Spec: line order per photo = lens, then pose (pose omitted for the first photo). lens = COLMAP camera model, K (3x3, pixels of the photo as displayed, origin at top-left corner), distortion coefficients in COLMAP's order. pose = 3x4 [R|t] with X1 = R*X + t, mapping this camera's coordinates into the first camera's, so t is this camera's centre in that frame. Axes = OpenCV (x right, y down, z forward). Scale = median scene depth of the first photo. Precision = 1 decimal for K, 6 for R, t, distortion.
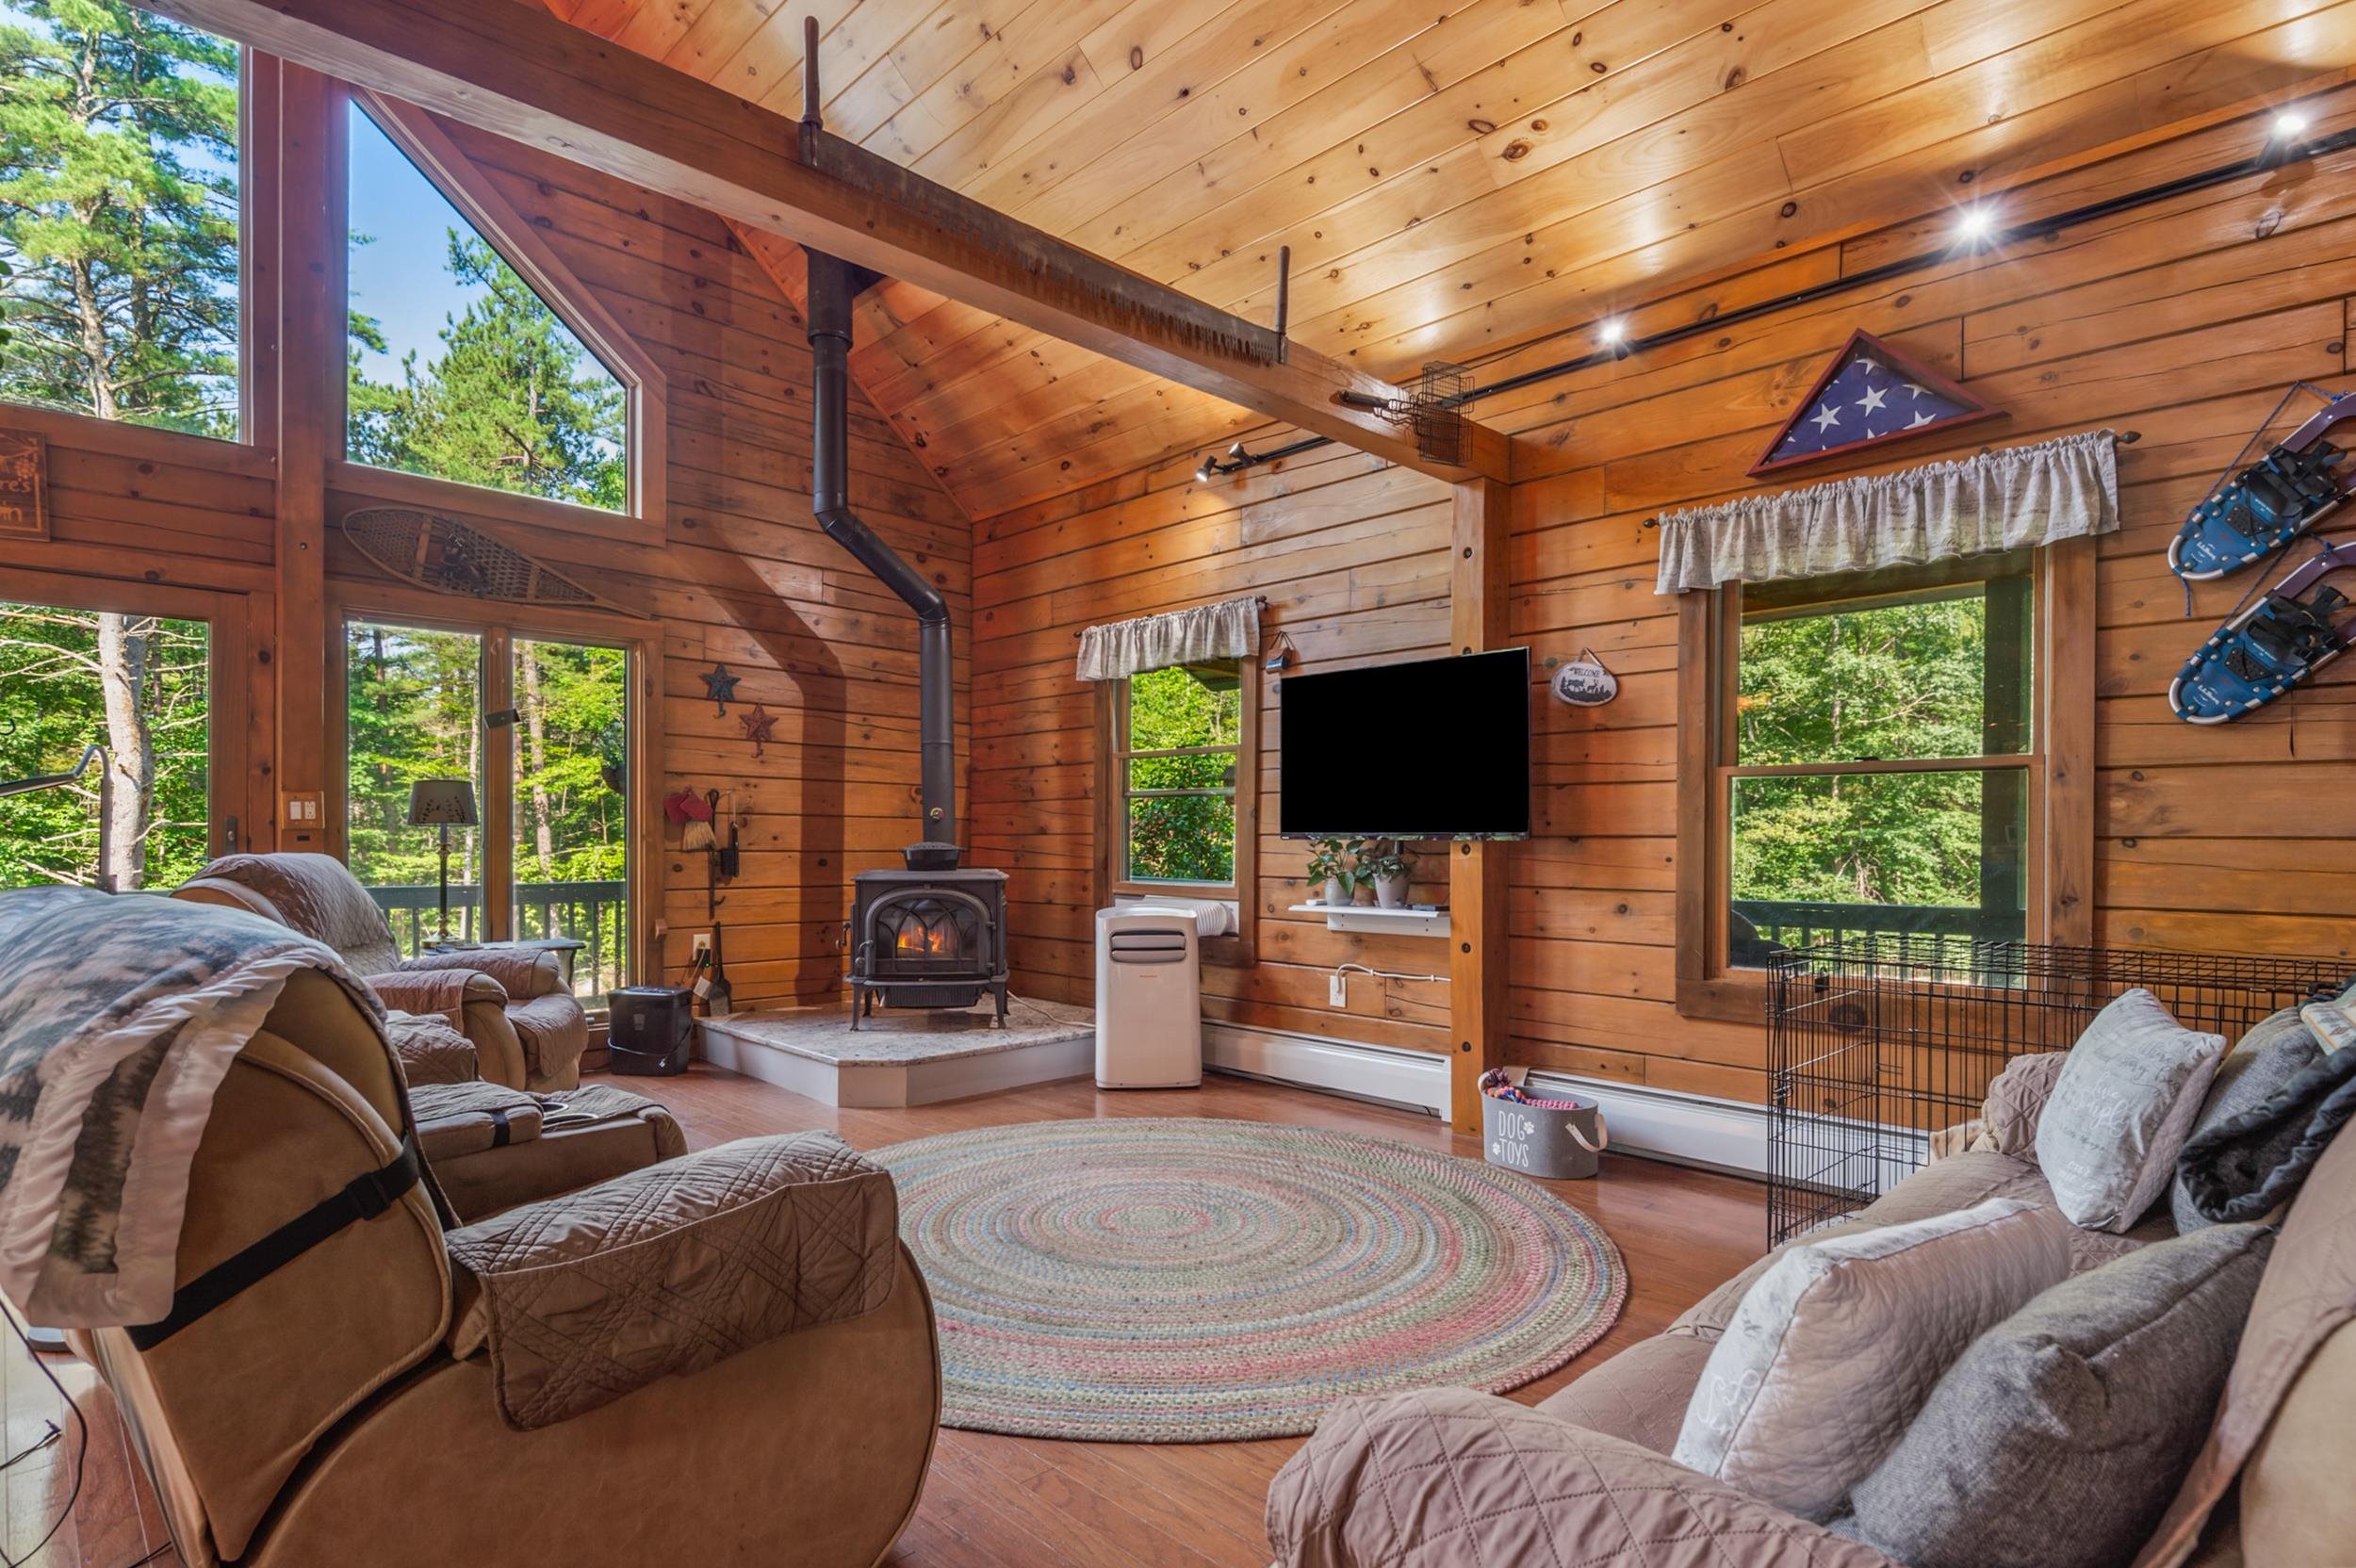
lens RADIAL K [[1223.2, 0, 1171.5], [0, 1223.2, 837.3], [0, 0, 1]] dist [0.022367, -0.015472]
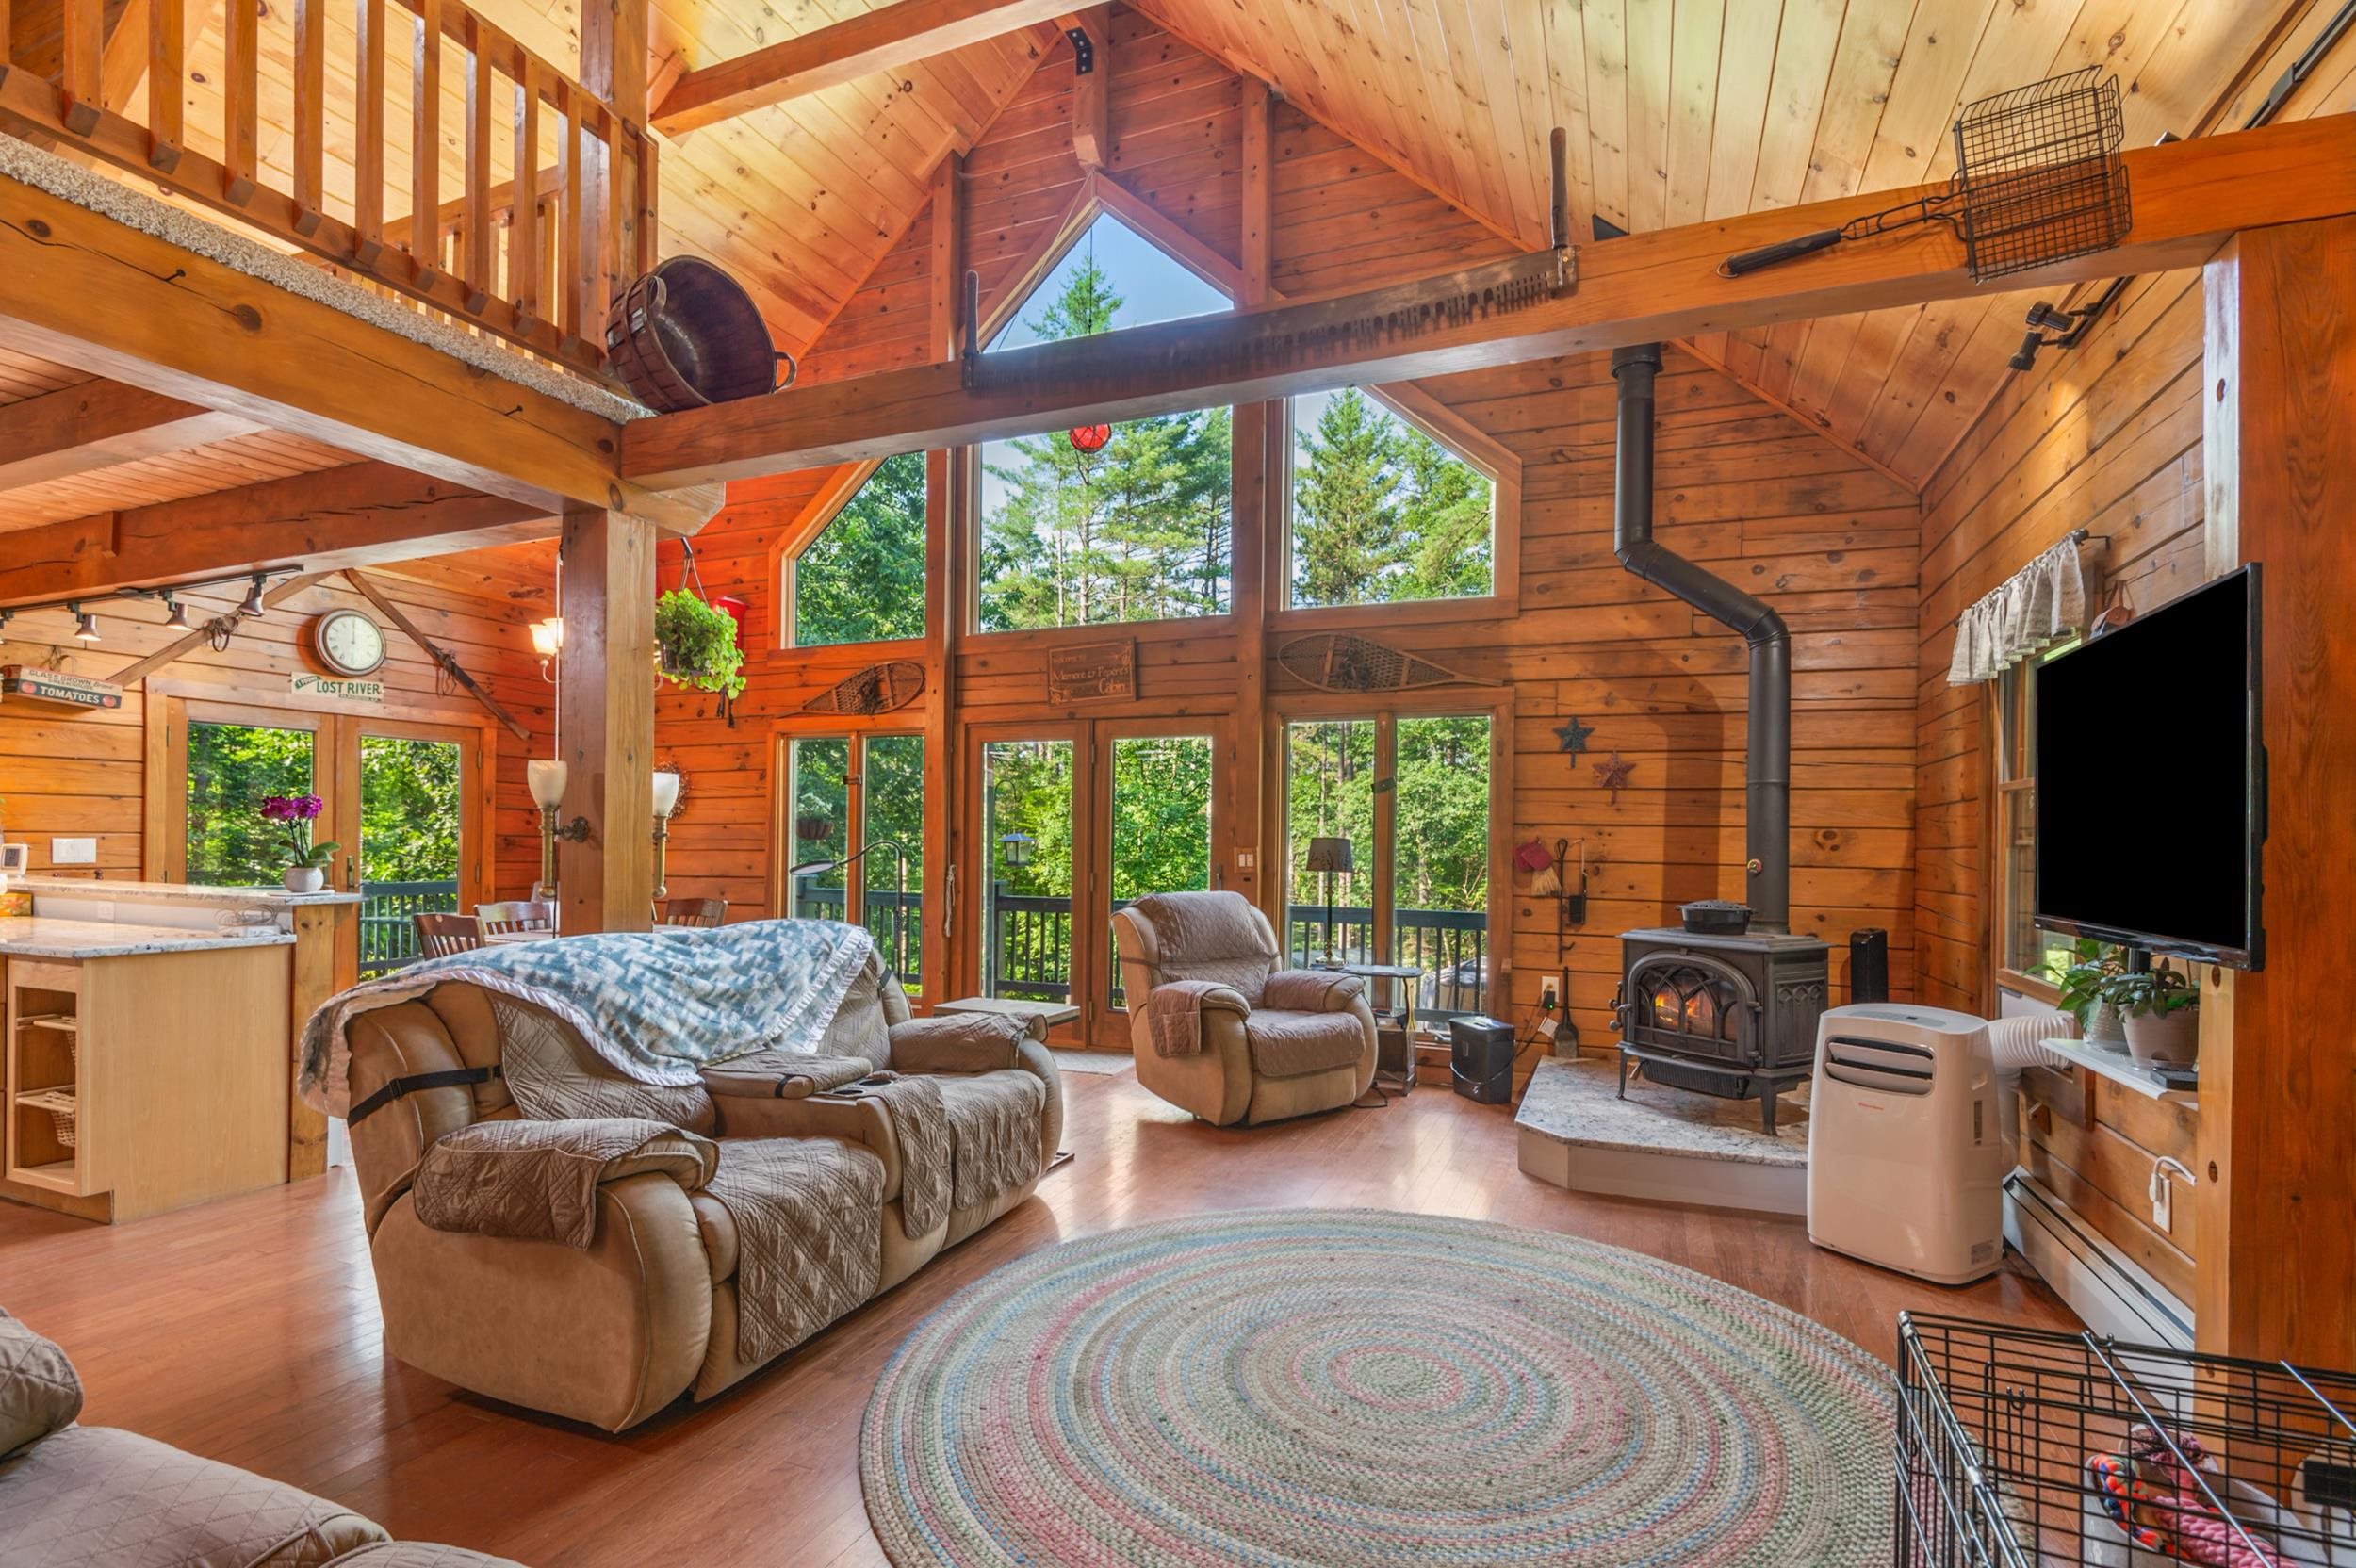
lens RADIAL K [[1129.2, 0, 1175.4], [0, 1129.2, 839.7], [0, 0, 1]] dist [0.022096, -0.017669]
pose [[0.401293, -0.001818, -0.915948, 0.491483], [-0.007034, 0.999962, -0.005066, -0.041055], [0.915923, 0.008476, 0.401265, 0.414648]]
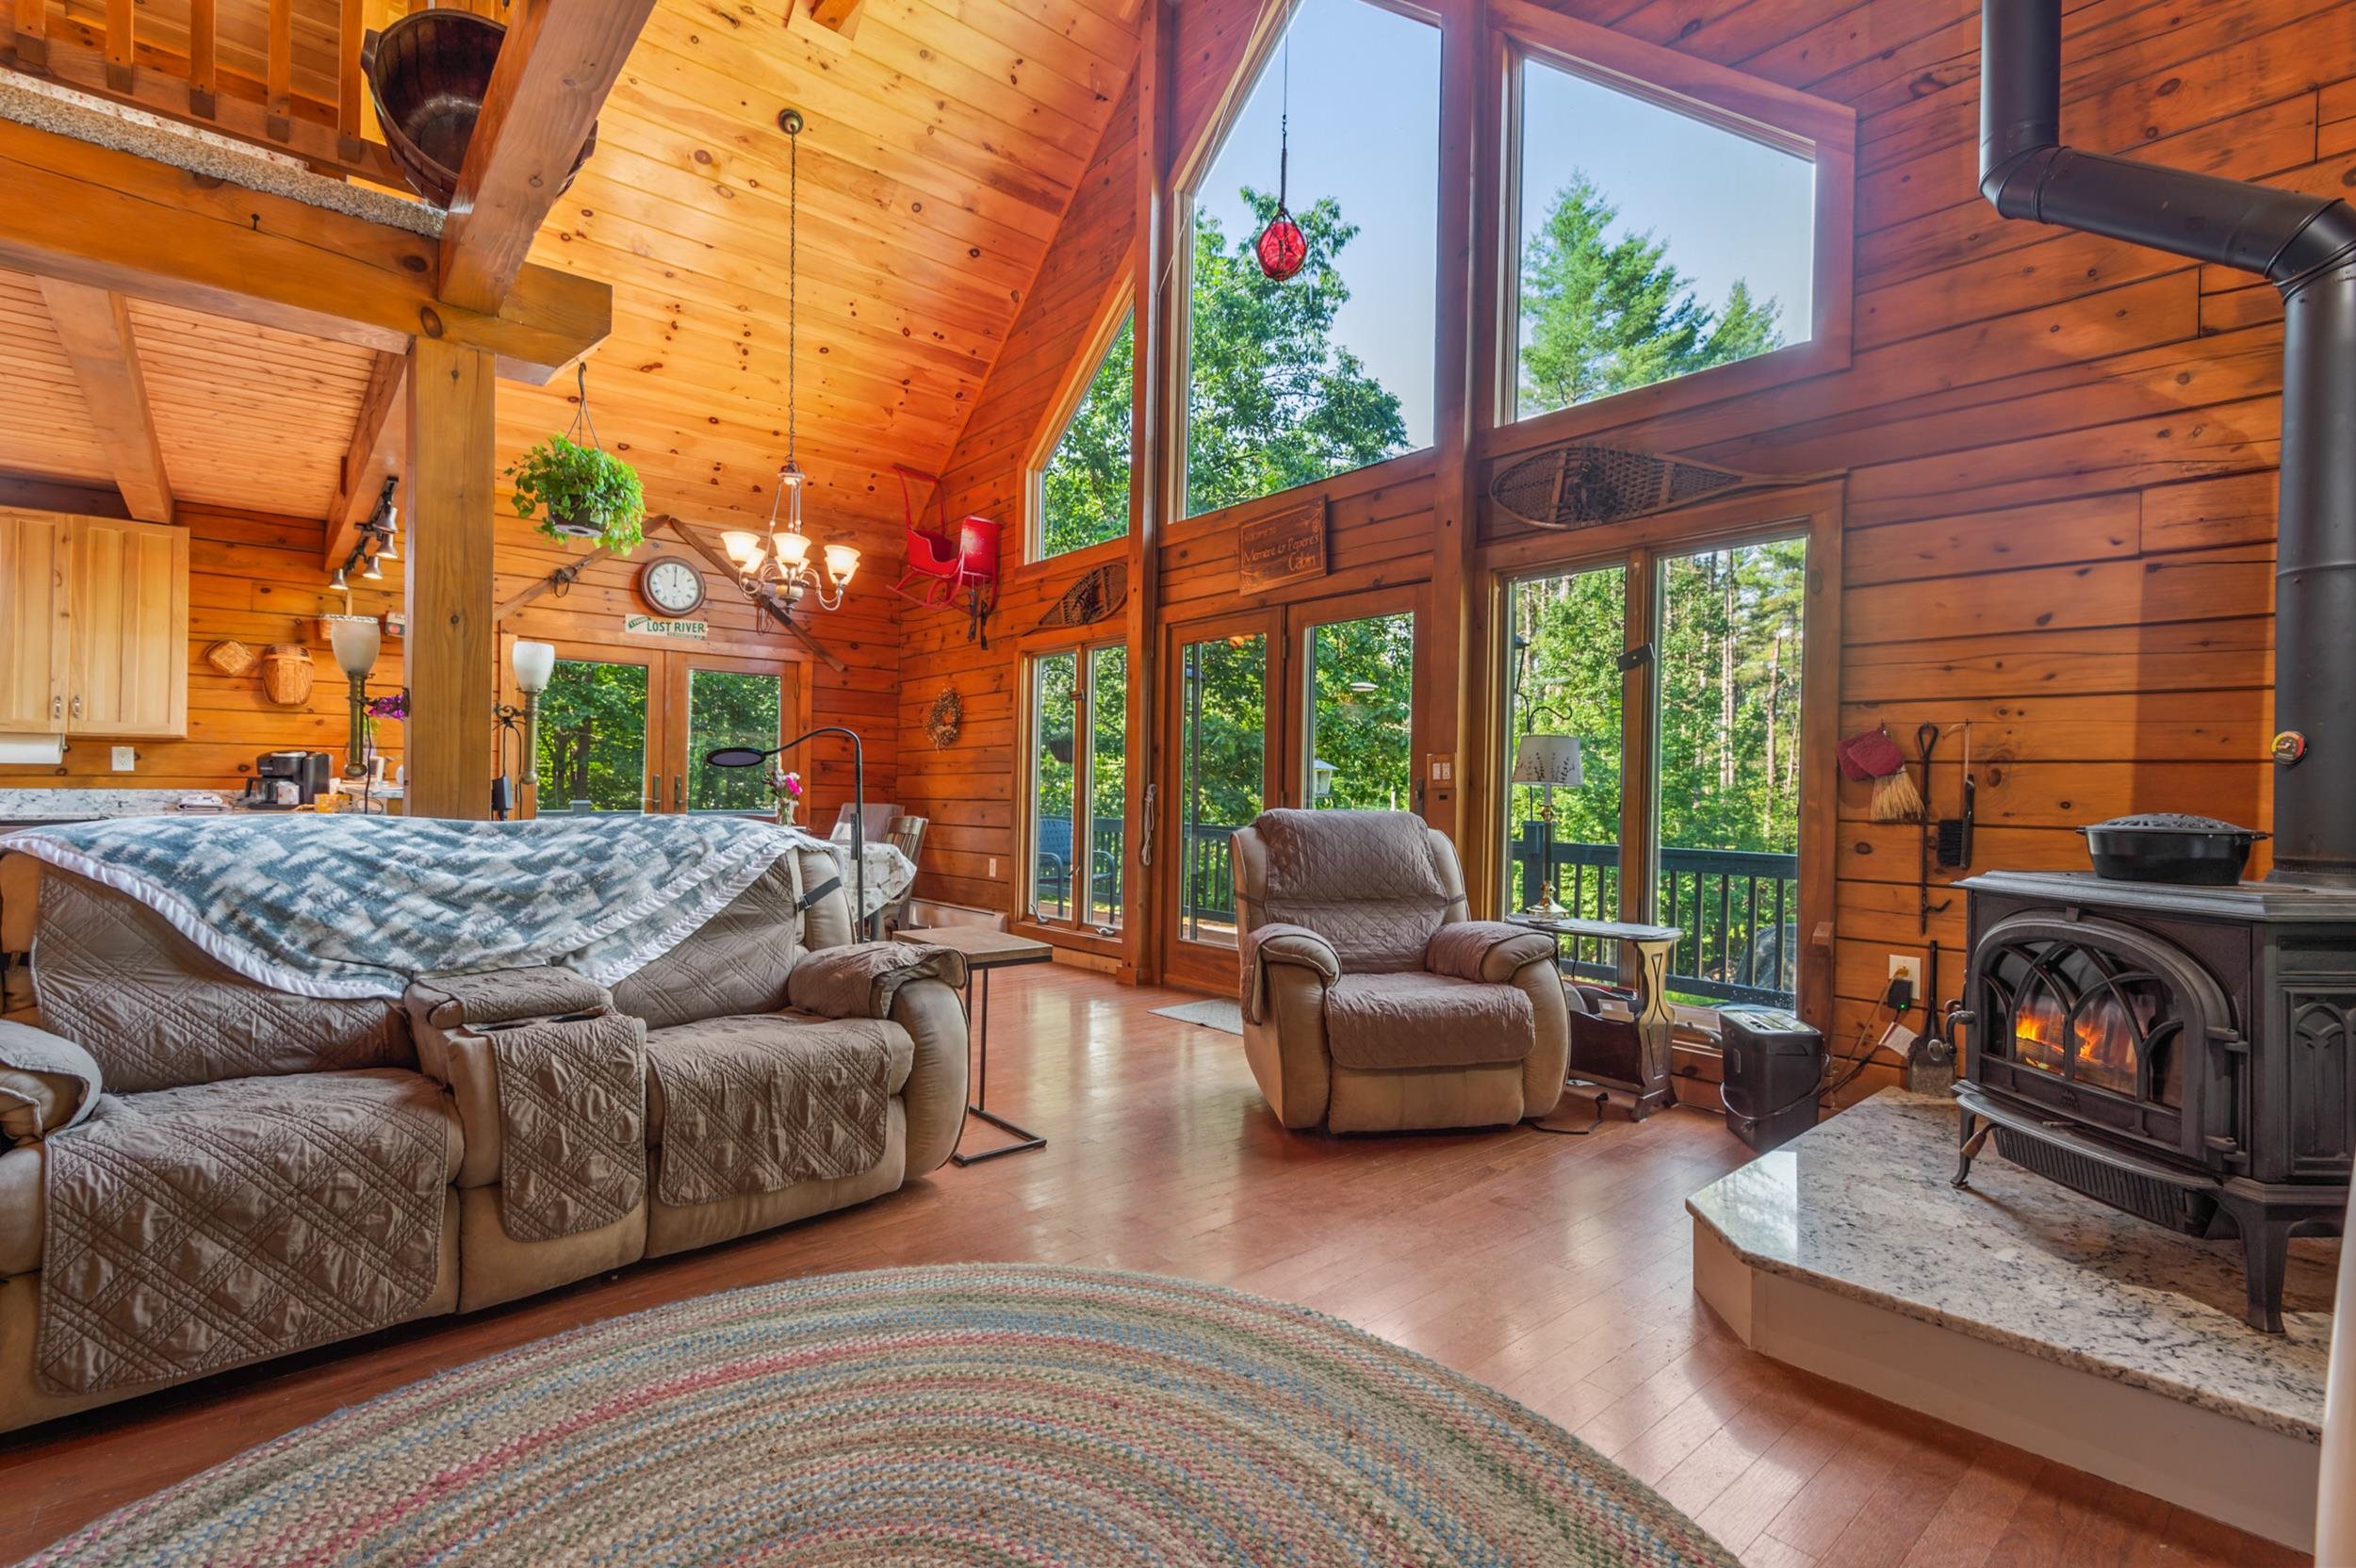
lens RADIAL K [[1074.2, 0, 1181.9], [0, 1074.2, 792.7], [0, 0, 1]] dist [0.025879, -0.017104]
pose [[-0.053397, -0.004007, -0.998565, 0.250514], [-0.012453, 0.999917, -0.003346, 0.002421], [0.998496, 0.012256, -0.053442, 0.862332]]
